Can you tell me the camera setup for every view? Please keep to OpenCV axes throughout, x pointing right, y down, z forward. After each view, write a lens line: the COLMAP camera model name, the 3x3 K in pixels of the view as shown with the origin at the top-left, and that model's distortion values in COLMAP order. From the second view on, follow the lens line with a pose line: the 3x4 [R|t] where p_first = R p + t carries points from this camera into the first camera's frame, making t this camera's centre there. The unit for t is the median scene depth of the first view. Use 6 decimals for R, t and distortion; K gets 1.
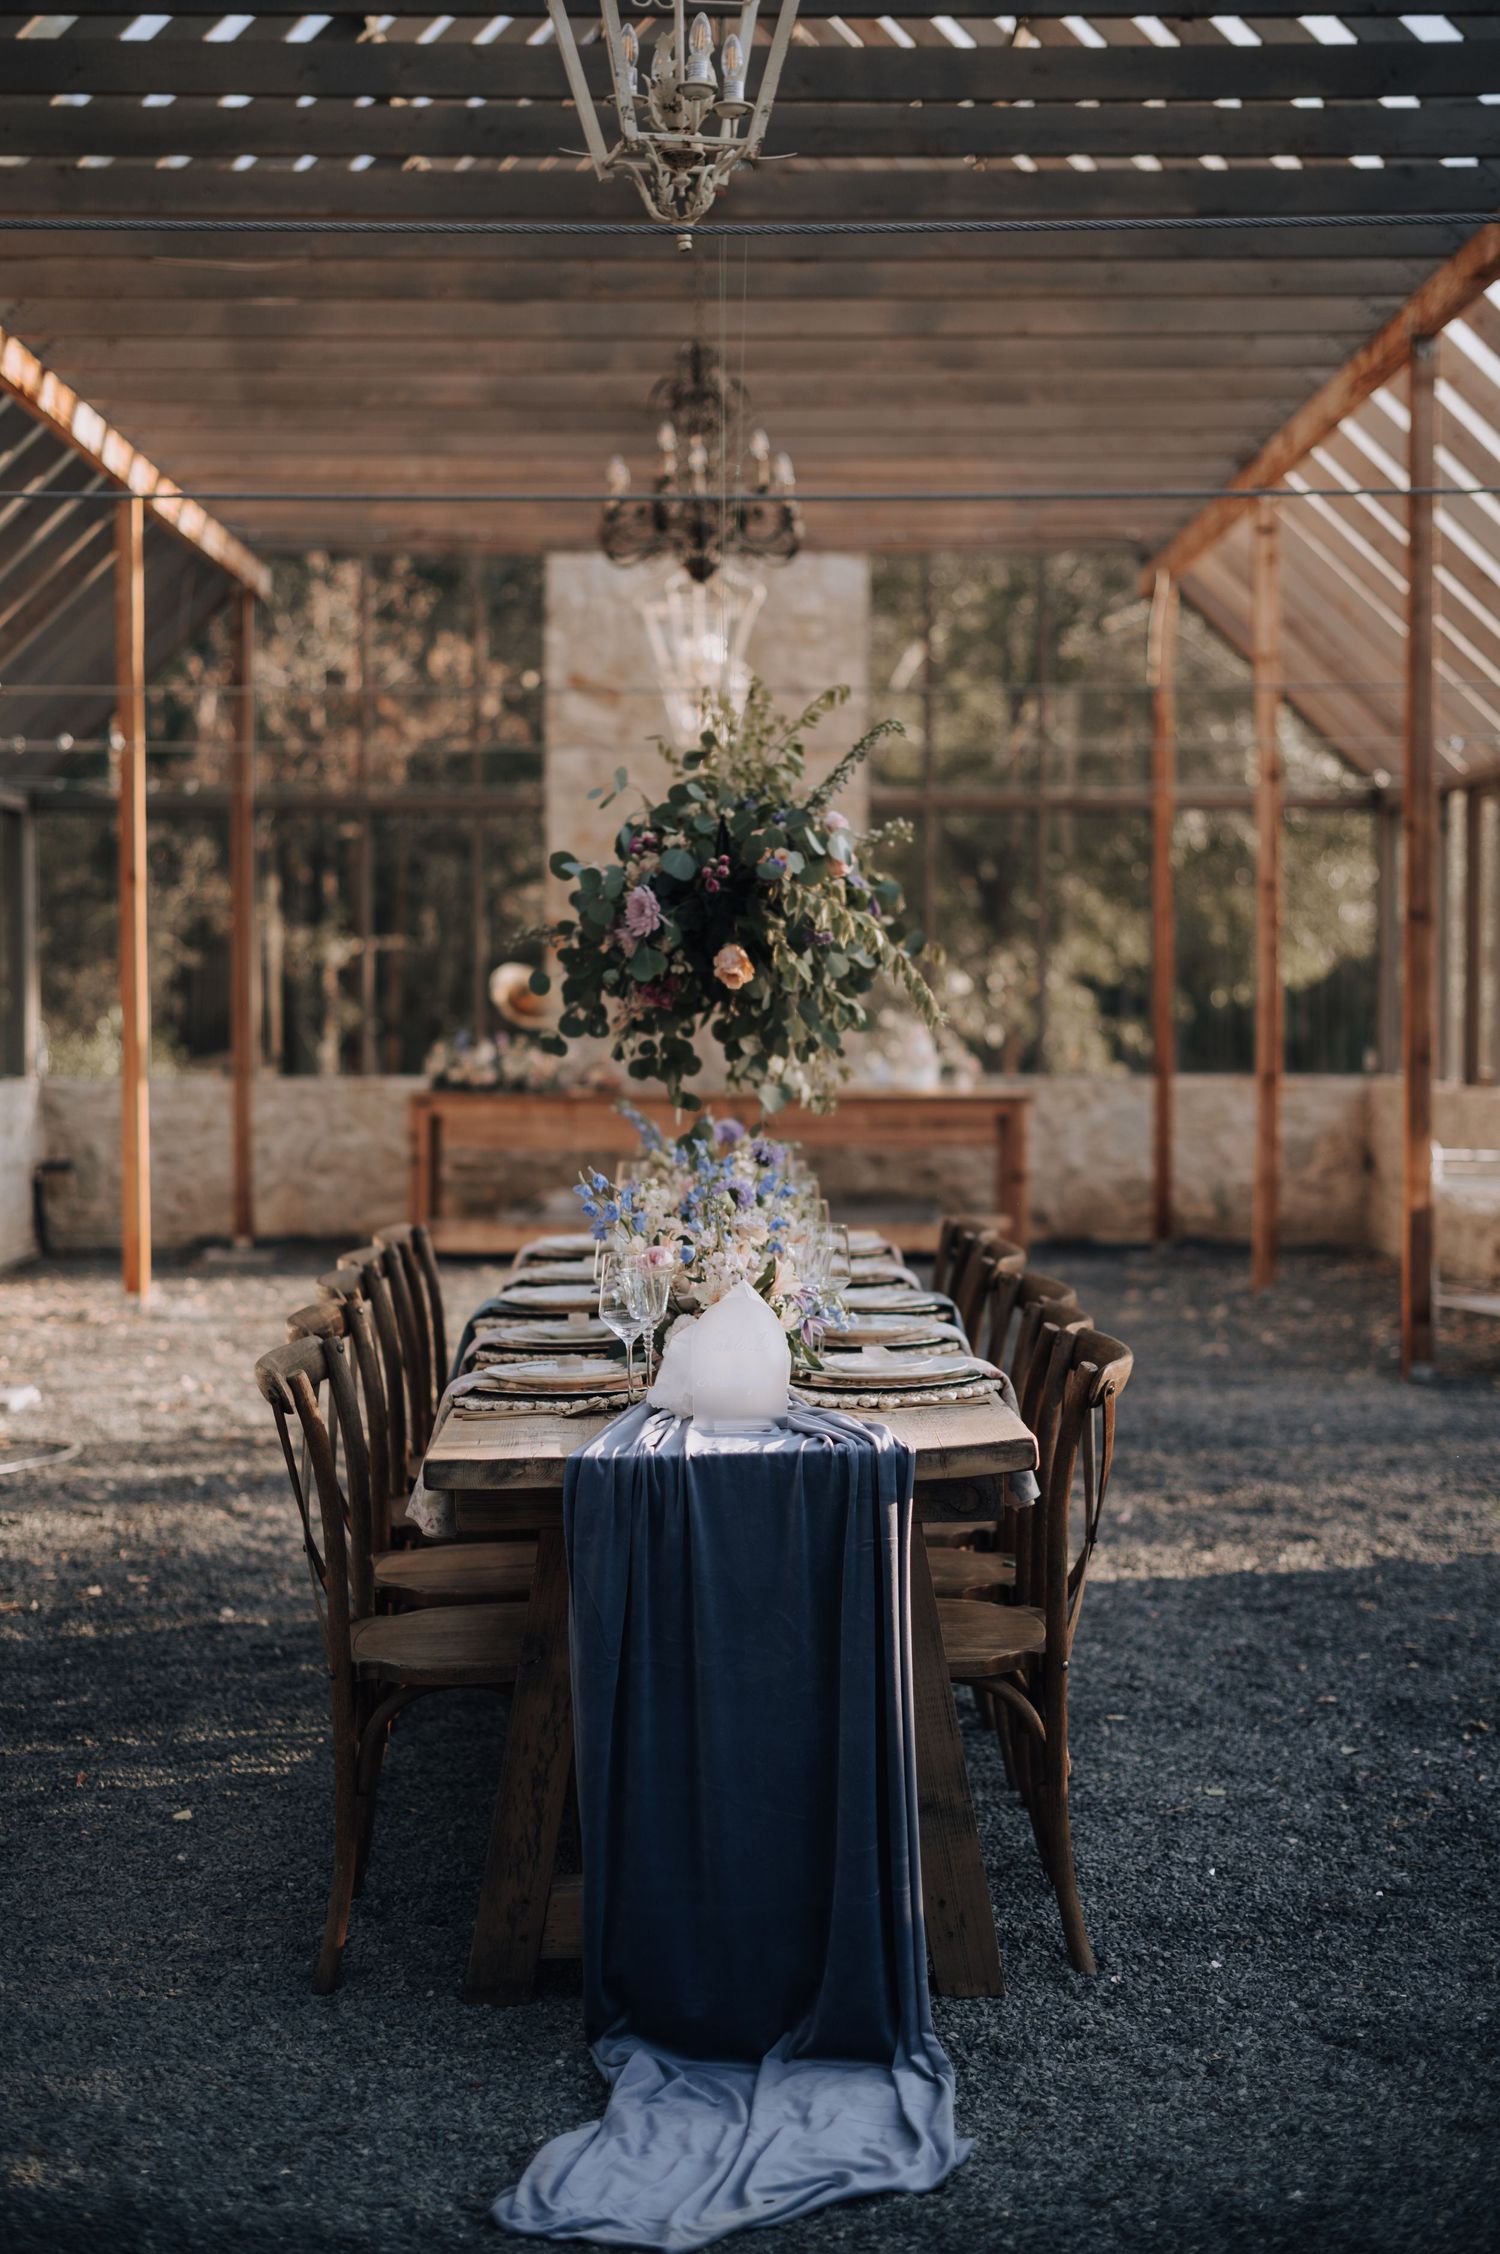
lens RADIAL K [[3266.5, 0, 733.5], [0, 3266.5, 1129.0], [0, 0, 1]] dist [0.017434, -0.035927]
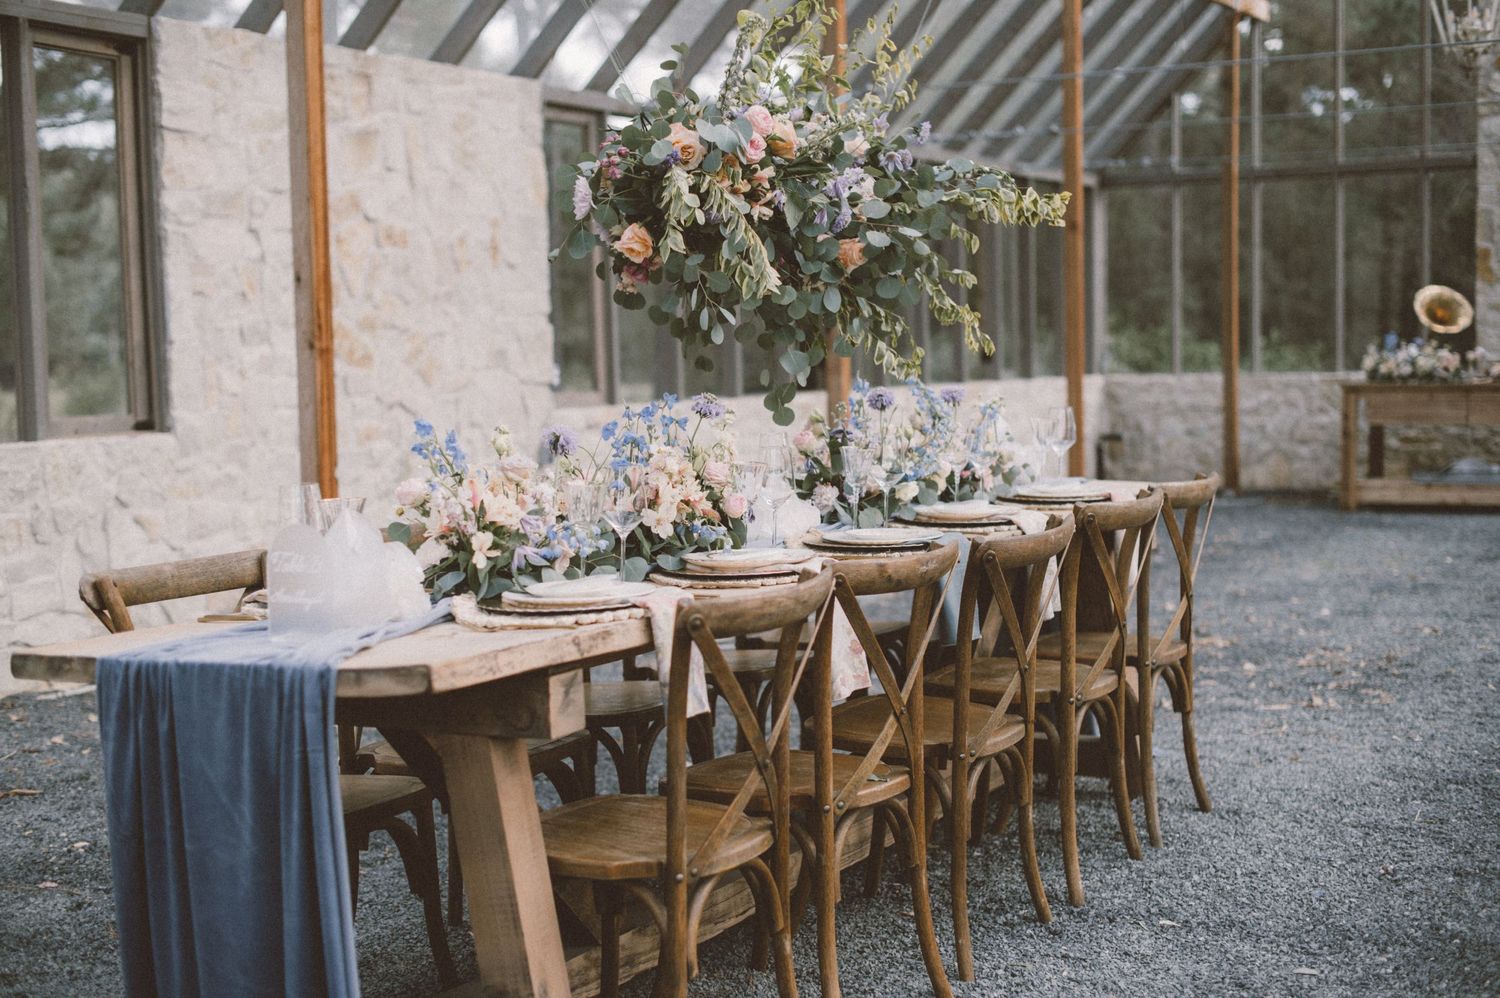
lens RADIAL K [[2173.8, 0, 750.0], [0, 2173.8, 499.0], [0, 0, 1]] dist [0.017434, -0.035927]
pose [[0.863931, 0.023375, -0.503068, 0.135017], [-0.005201, 0.999283, 0.037499, 0.004039], [0.503584, -0.029780, 0.863433, 0.117011]]
